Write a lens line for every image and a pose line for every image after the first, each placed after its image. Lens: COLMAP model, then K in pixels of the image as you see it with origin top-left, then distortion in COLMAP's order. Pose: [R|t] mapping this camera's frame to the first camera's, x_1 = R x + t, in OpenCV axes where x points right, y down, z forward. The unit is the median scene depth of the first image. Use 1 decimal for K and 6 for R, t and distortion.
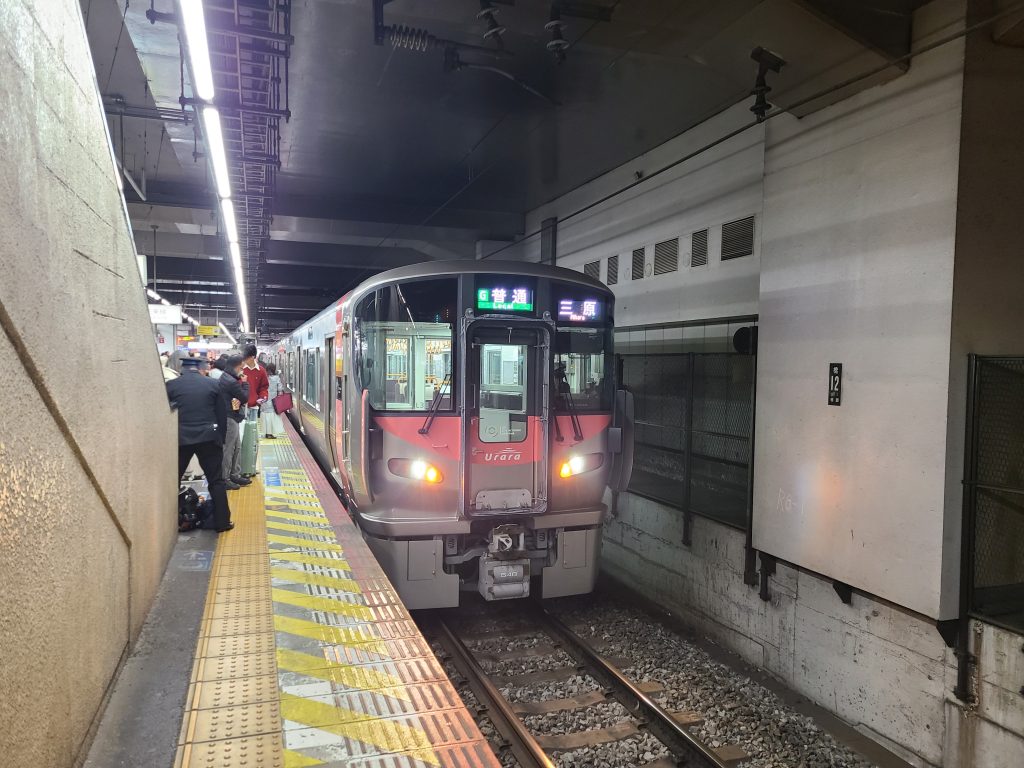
lens RADIAL K [[771.4, 0, 512.0], [0, 771.4, 384.0], [0, 0, 1]] dist [0.003922, 0.000515]
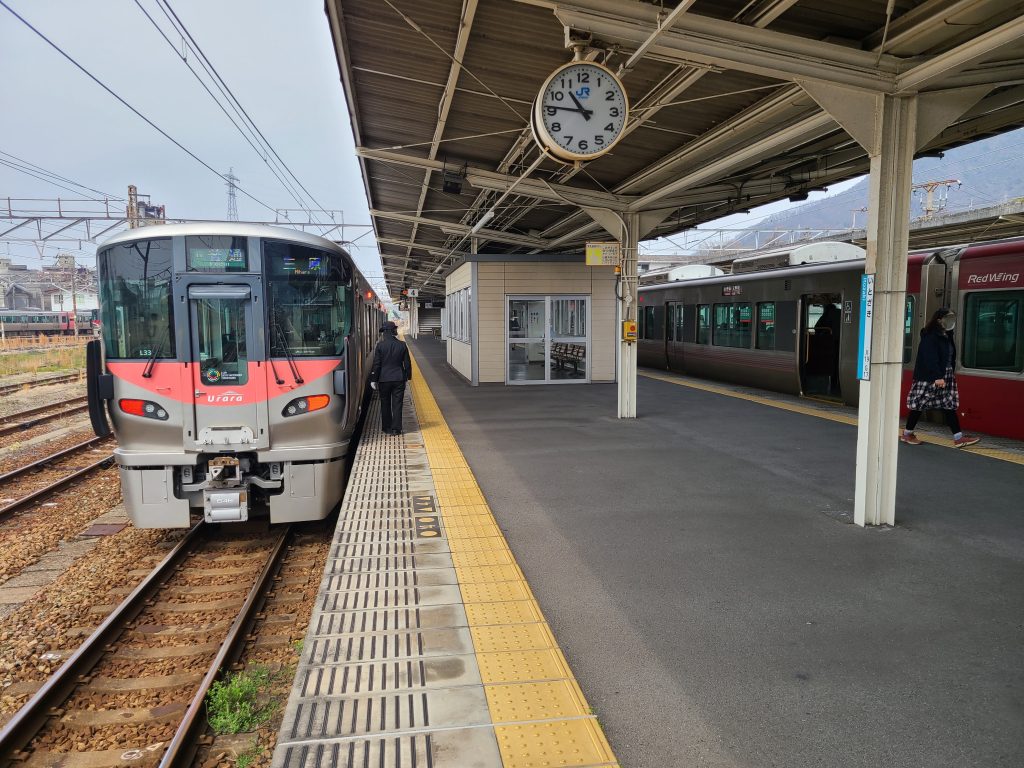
lens RADIAL K [[771.4, 0, 512.0], [0, 771.4, 384.0], [0, 0, 1]] dist [0.003922, 0.000515]
pose [[0.985842, -0.002556, -0.167656, 0.599847], [0.013416, 0.997880, 0.063675, 0.007188], [0.167138, -0.065023, 0.983787, -0.042262]]
